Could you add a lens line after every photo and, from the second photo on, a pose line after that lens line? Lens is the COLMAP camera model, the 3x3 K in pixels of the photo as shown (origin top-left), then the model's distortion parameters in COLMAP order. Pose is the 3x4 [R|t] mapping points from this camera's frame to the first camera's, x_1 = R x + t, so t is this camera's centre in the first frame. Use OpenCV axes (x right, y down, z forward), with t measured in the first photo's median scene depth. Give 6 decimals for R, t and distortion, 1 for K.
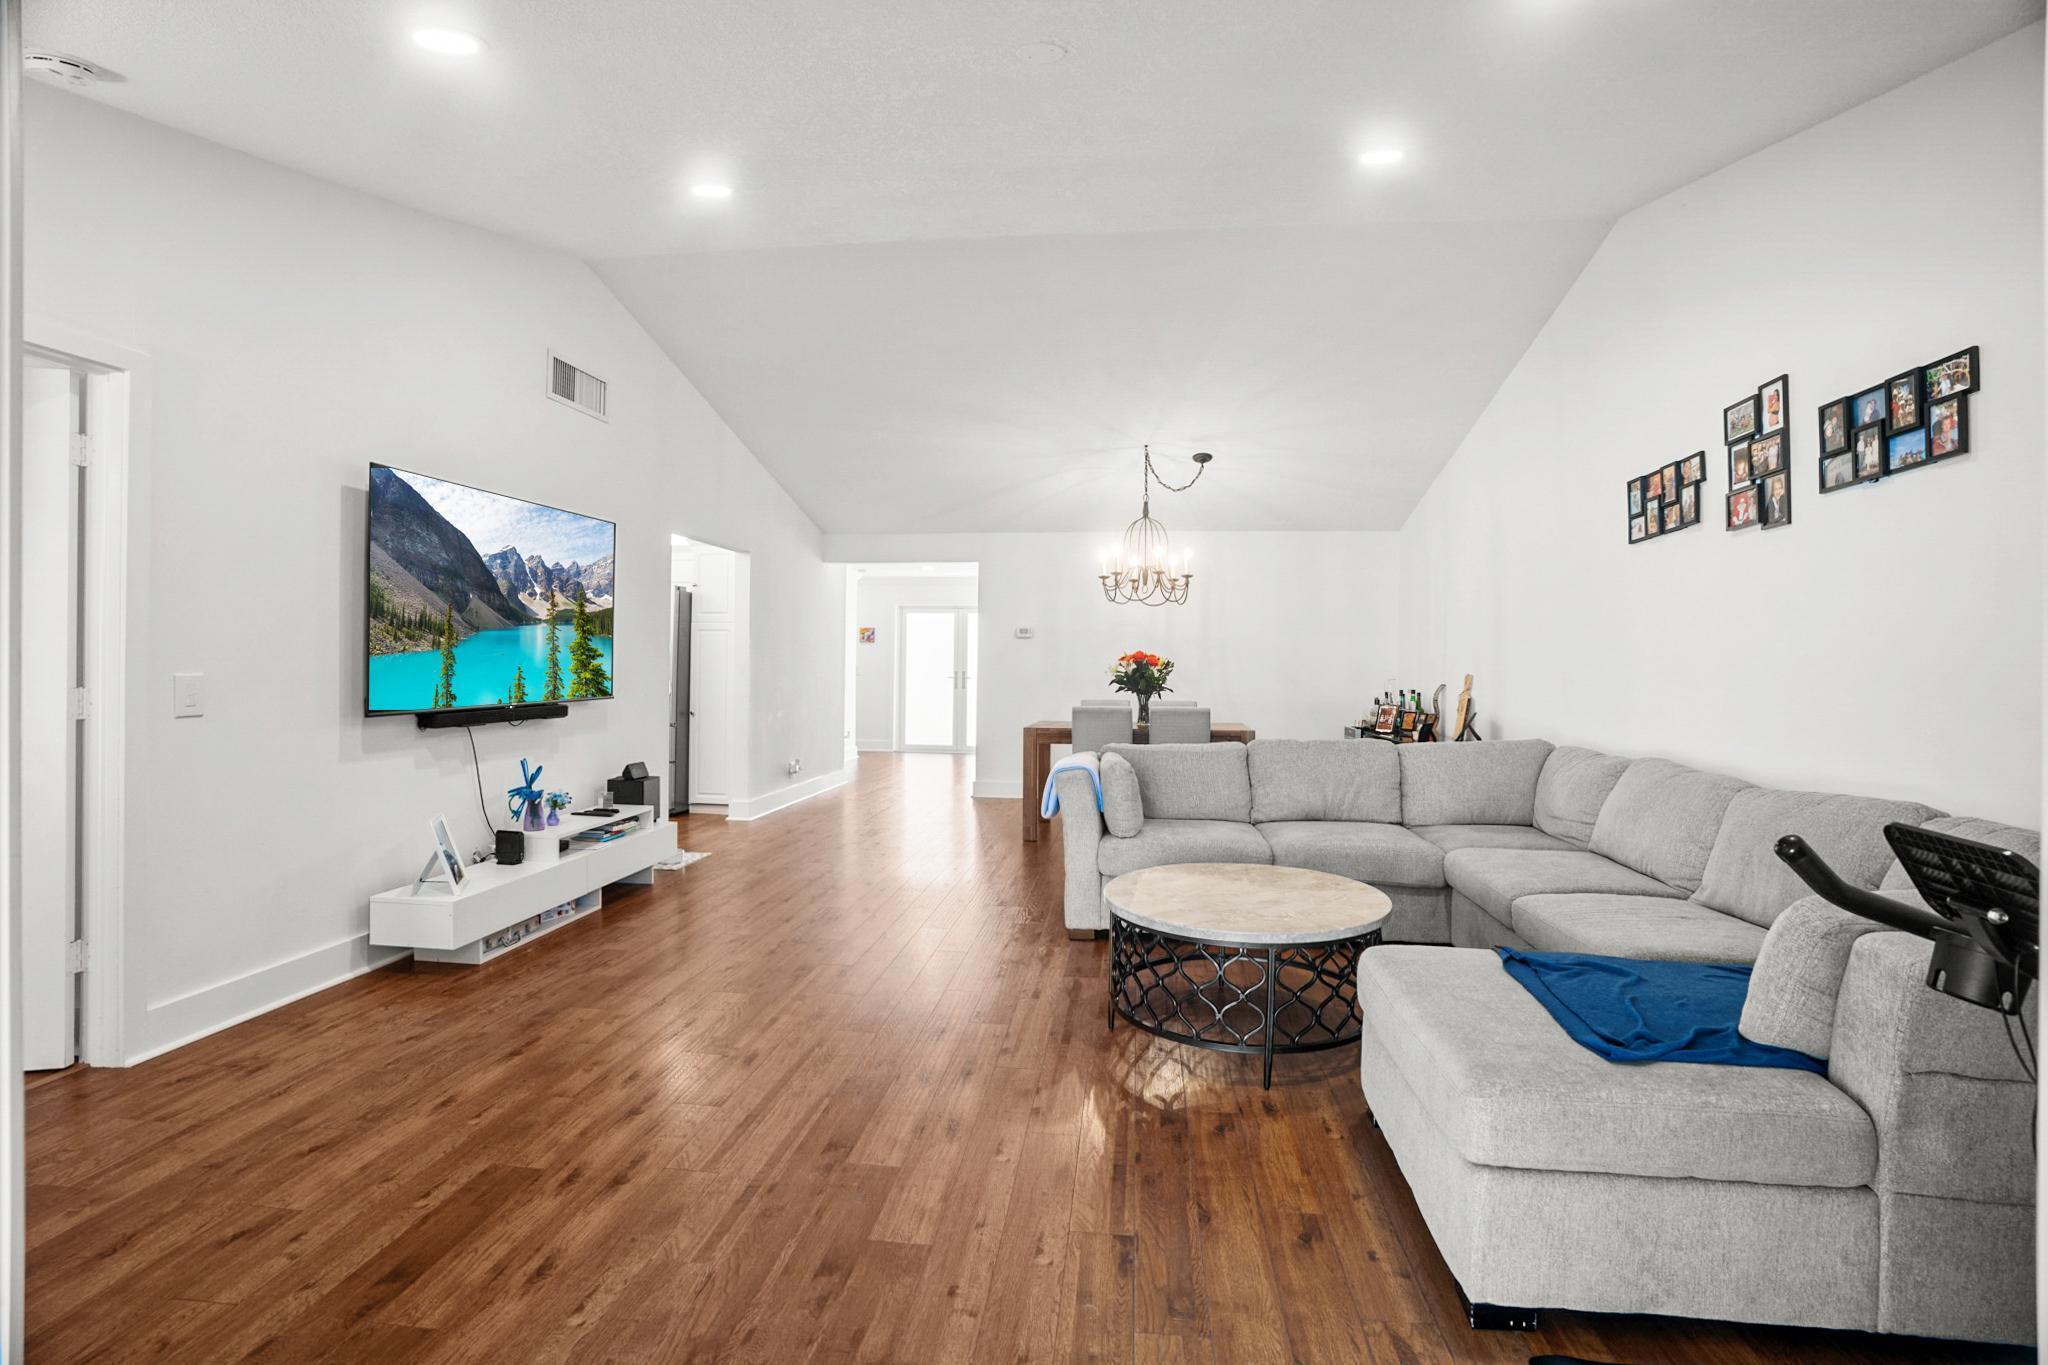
lens RADIAL K [[950.2, 0, 1030.7], [0, 950.2, 650.3], [0, 0, 1]] dist [-0.068454, 0.024289]
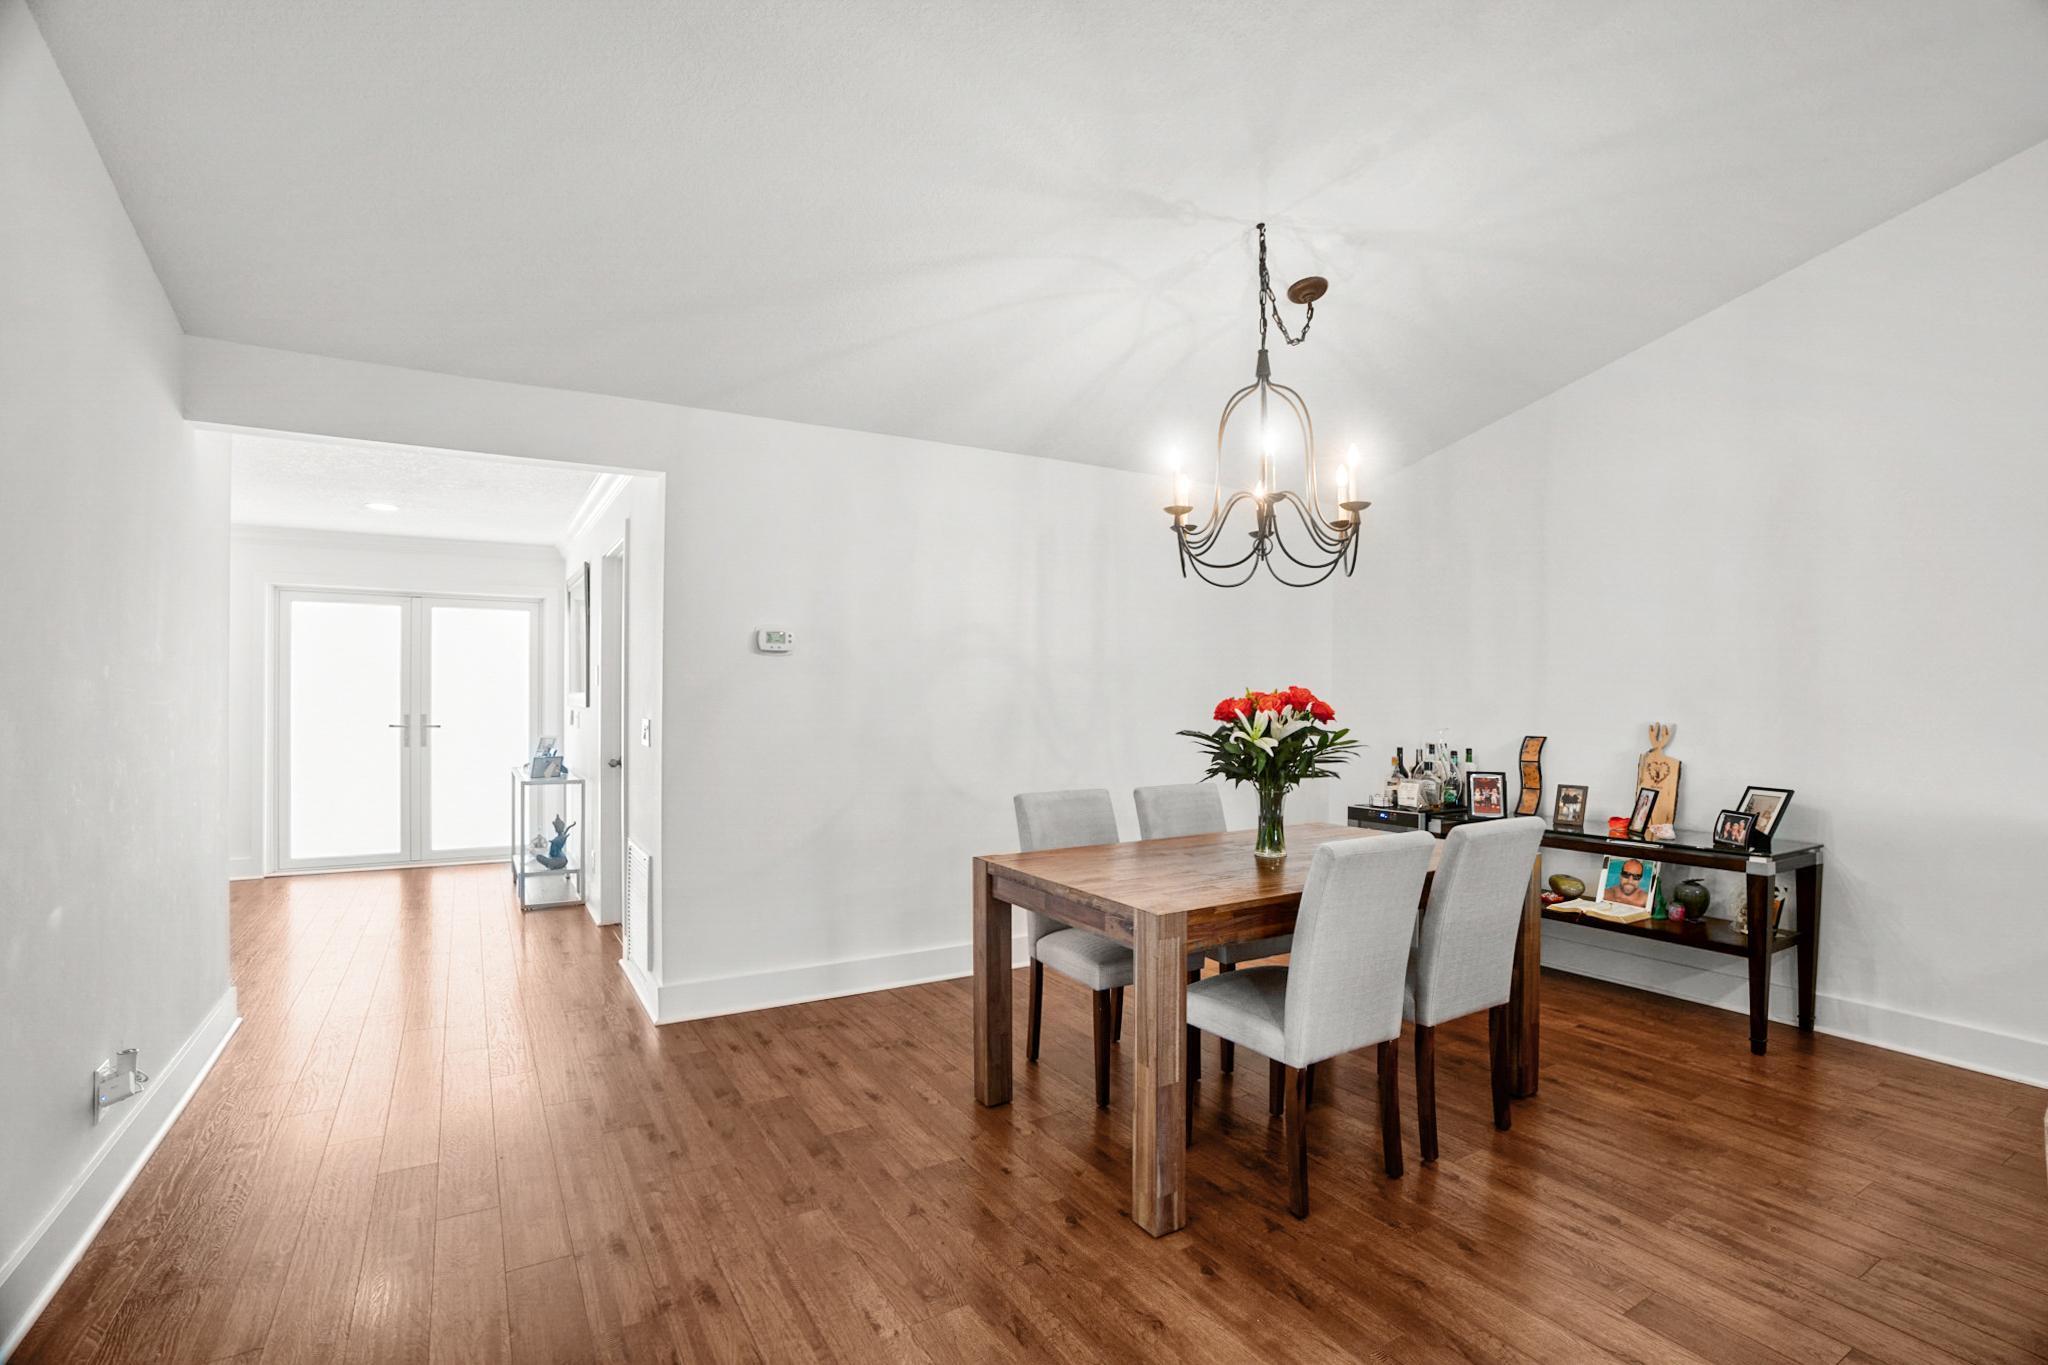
lens RADIAL K [[950.2, 0, 1033.8], [0, 950.2, 694.3], [0, 0, 1]] dist [-0.068454, 0.024289]
pose [[0.786146, -0.009051, 0.617974, -0.452699], [-0.005384, 0.999755, 0.021492, -0.008476], [-0.618017, -0.020223, 0.785905, 1.387232]]
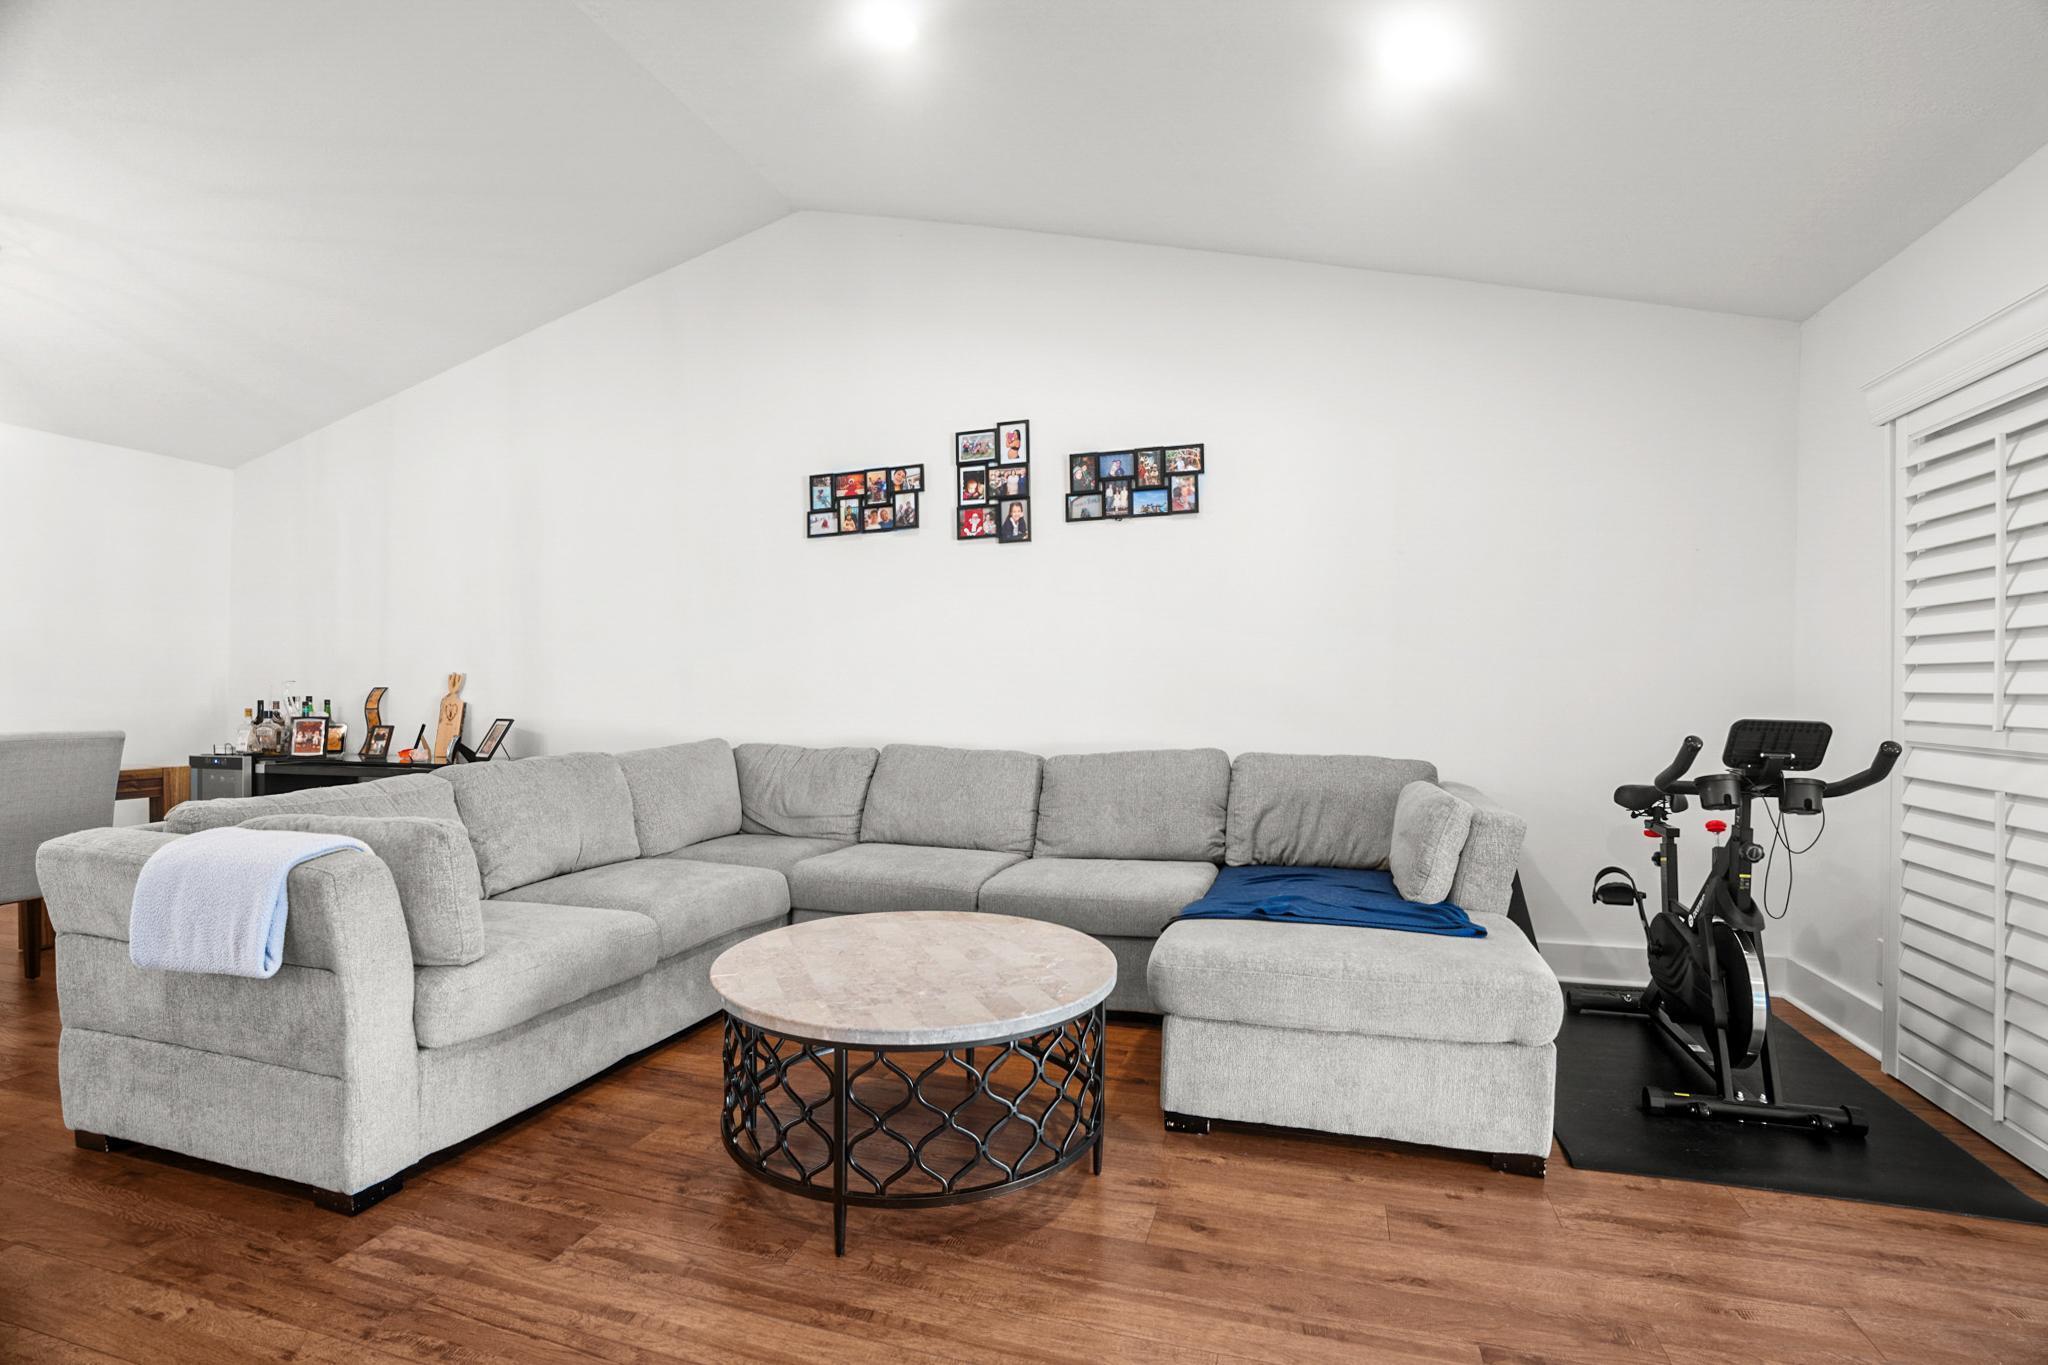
lens RADIAL K [[950.2, 0, 1037.8], [0, 950.2, 702.0], [0, 0, 1]] dist [-0.068454, 0.024289]
pose [[0.177263, -0.022642, 0.983903, -0.388067], [-0.015907, 0.999539, 0.025868, 0.039995], [-0.984035, -0.020236, 0.176821, 0.682603]]
